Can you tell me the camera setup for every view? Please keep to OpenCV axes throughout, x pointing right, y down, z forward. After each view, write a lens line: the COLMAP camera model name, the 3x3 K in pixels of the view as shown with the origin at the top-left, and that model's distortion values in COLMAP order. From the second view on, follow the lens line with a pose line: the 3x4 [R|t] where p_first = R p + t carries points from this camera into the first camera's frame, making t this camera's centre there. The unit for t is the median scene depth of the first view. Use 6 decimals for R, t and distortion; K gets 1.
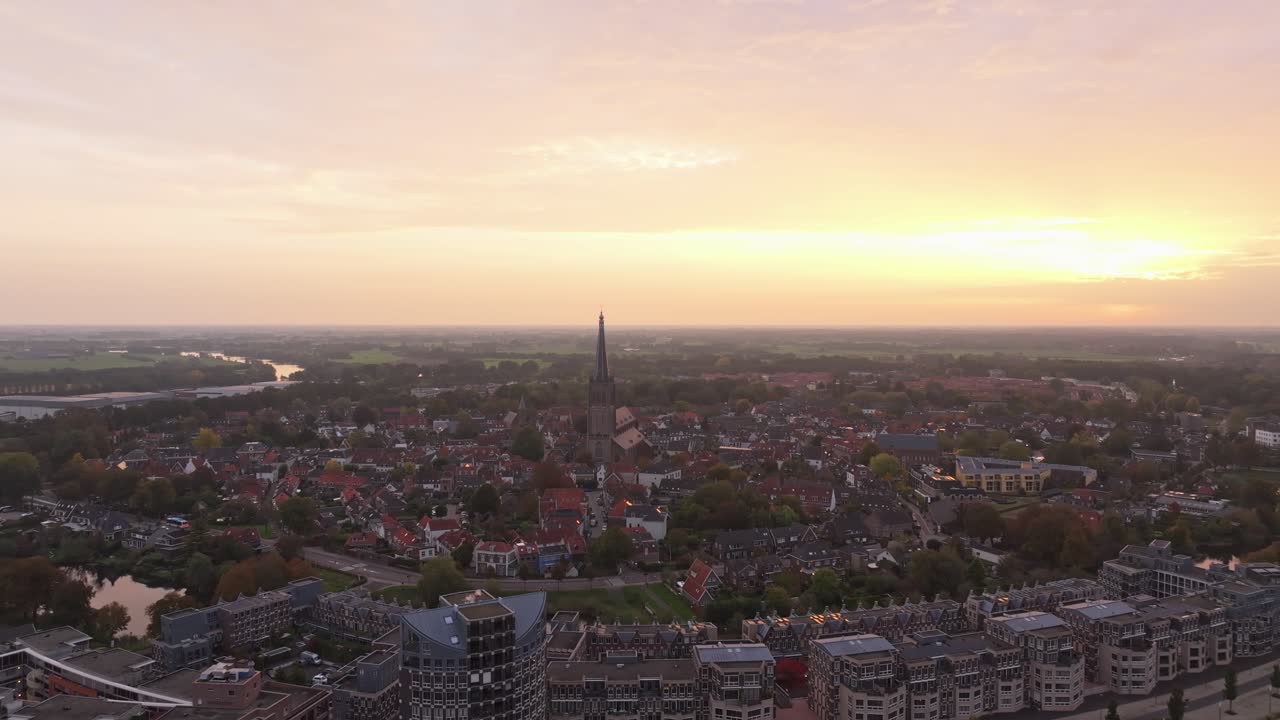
lens RADIAL K [[938.0, 0, 639.6], [0, 938.0, 355.4], [0, 0, 1]] dist [0.005923, -0.001710]
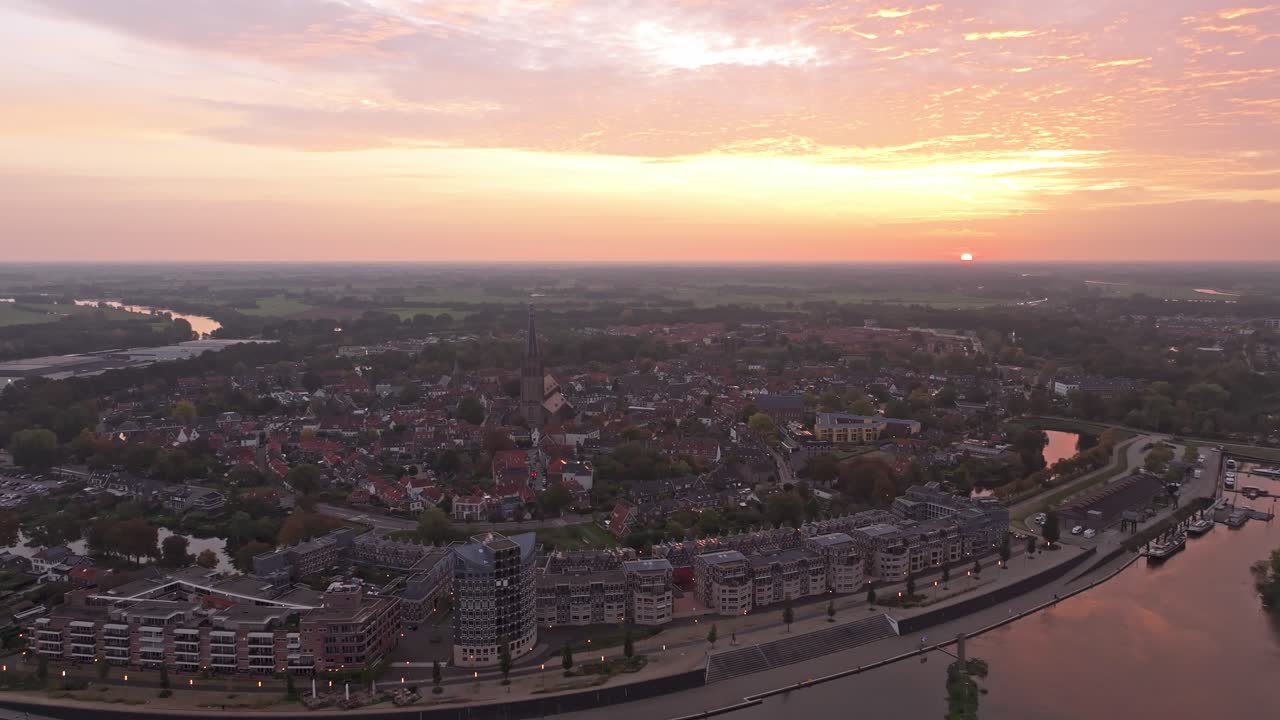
lens RADIAL K [[938.0, 0, 641.3], [0, 938.0, 363.0], [0, 0, 1]] dist [0.005923, -0.001710]
pose [[0.994244, -0.016072, 0.105930, -0.035926], [0.007811, 0.996927, 0.077944, -0.073553], [-0.106857, -0.076668, 0.991314, -0.270619]]
